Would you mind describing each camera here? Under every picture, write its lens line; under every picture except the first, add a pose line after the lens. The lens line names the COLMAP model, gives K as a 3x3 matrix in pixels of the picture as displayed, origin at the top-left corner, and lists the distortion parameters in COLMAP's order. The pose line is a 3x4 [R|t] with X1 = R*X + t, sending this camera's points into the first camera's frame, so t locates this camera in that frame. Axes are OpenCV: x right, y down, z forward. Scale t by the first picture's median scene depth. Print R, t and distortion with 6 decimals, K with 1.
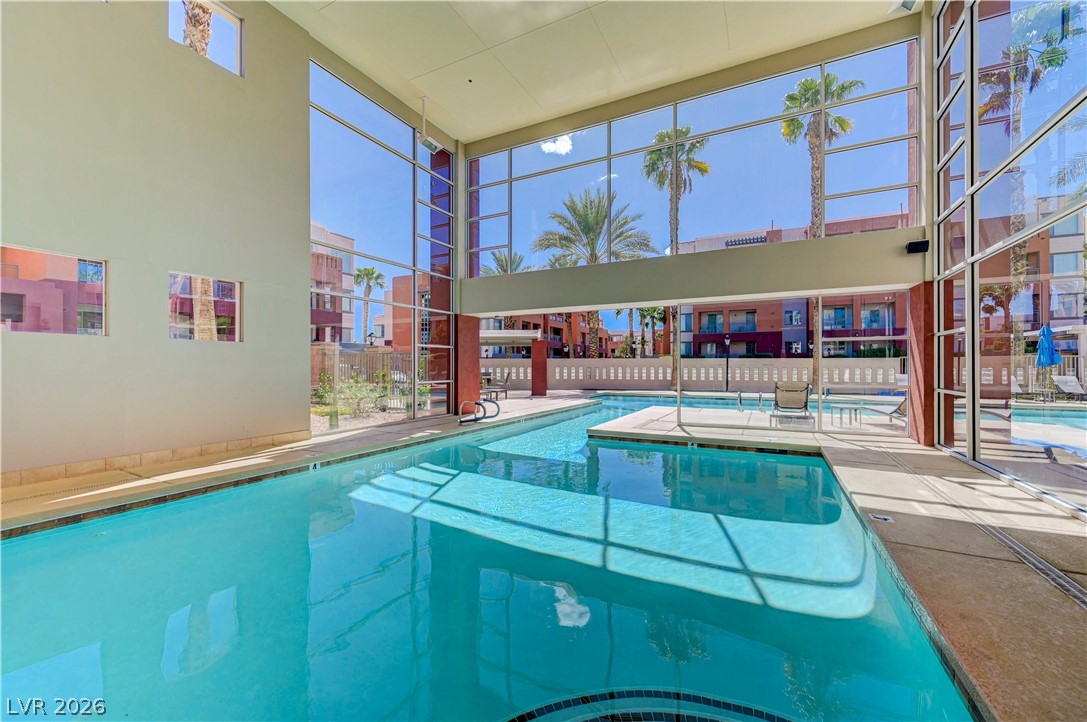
lens RADIAL K [[431.8, 0, 547.7], [0, 431.8, 367.9], [0, 0, 1]] dist [0.001279, 0.000134]
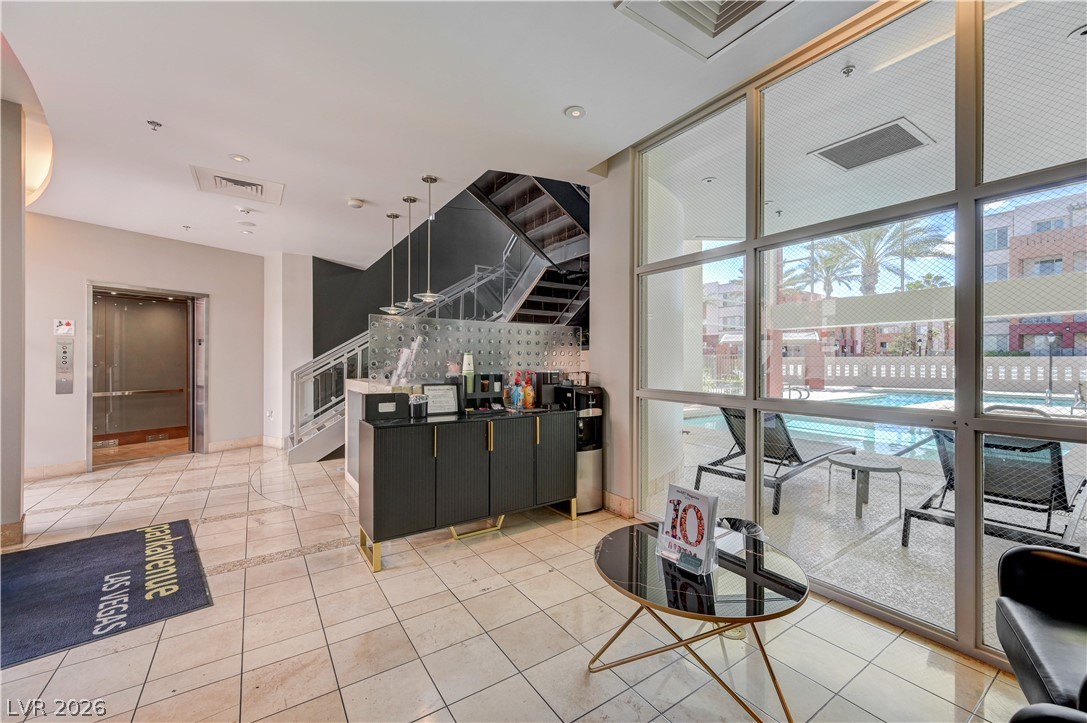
lens RADIAL K [[431.8, 0, 547.7], [0, 431.8, 368.4], [0, 0, 1]] dist [0.001279, 0.000134]
pose [[0.875062, 0.011150, -0.483883, -0.035241], [-0.005784, 0.999904, 0.012581, -0.001138], [0.483977, -0.008210, 0.875042, -0.151093]]
